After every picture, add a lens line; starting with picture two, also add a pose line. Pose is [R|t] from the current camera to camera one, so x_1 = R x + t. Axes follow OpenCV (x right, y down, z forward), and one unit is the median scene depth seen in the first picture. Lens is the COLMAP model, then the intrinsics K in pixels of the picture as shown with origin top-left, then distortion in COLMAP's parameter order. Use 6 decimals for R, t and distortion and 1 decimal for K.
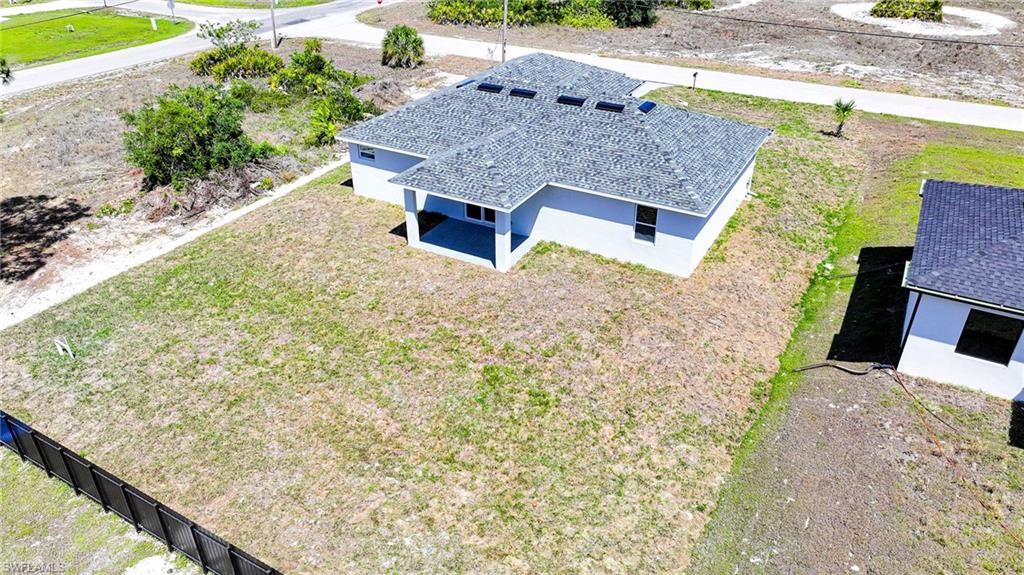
lens RADIAL K [[716.2, 0, 512.0], [0, 716.2, 287.5], [0, 0, 1]] dist [0.002466, 0.001662]
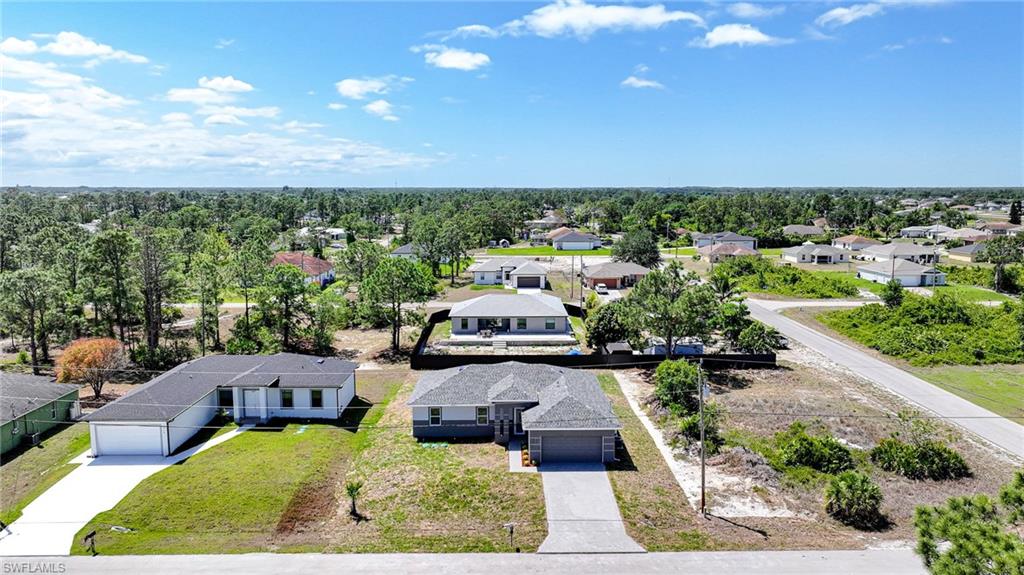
lens RADIAL K [[735.0, 0, 518.3], [0, 735.0, 273.9], [0, 0, 1]] dist [-0.011046, -0.005339]
pose [[-0.863961, 0.054656, -0.500584, 1.097038], [-0.261185, 0.801280, 0.538269, -1.660373], [0.430527, 0.595788, -0.677999, 2.323690]]
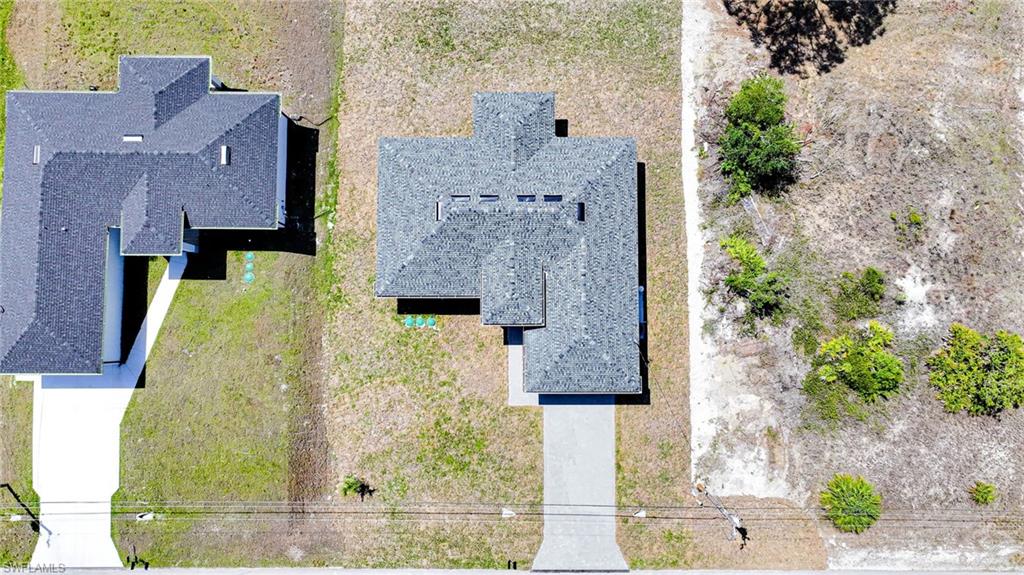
lens RADIAL K [[735.0, 0, 518.3], [0, 735.0, 273.9], [0, 0, 1]] dist [-0.011046, -0.005339]
pose [[-0.873266, 0.486009, -0.034649, 0.156000], [-0.245554, -0.377561, 0.892833, -1.659797], [0.420843, 0.788189, 0.449053, 0.462198]]
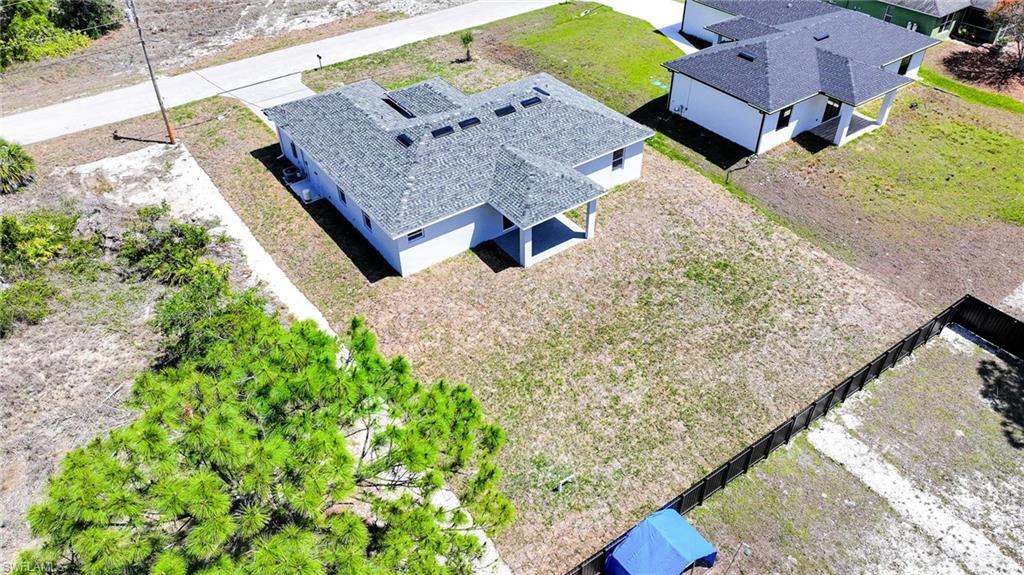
lens RADIAL K [[735.0, 0, 518.3], [0, 735.0, 273.9], [0, 0, 1]] dist [-0.011046, -0.005339]
pose [[0.419102, -0.572249, 0.704900, -0.991753], [0.475532, 0.799719, 0.366494, -0.491849], [-0.773448, 0.181604, 0.607287, 0.229023]]
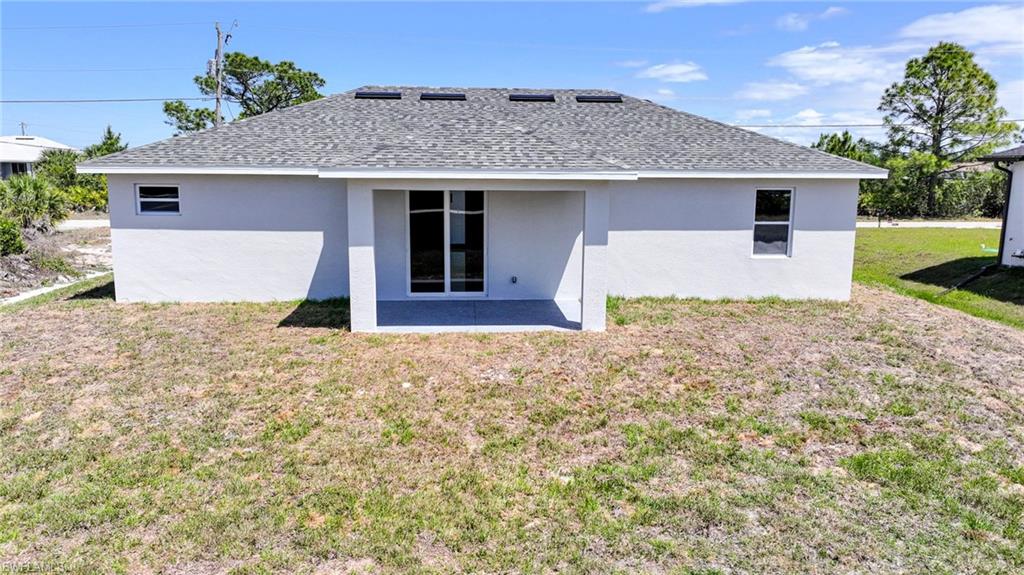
lens RADIAL K [[736.8, 0, 512.0], [0, 736.8, 287.5], [0, 0, 1]] dist [0.000914, -0.000738]
pose [[0.834242, -0.081886, 0.545285, -0.288548], [0.275863, 0.918235, -0.284155, 0.065792], [-0.477432, 0.387477, 0.788619, 0.559084]]
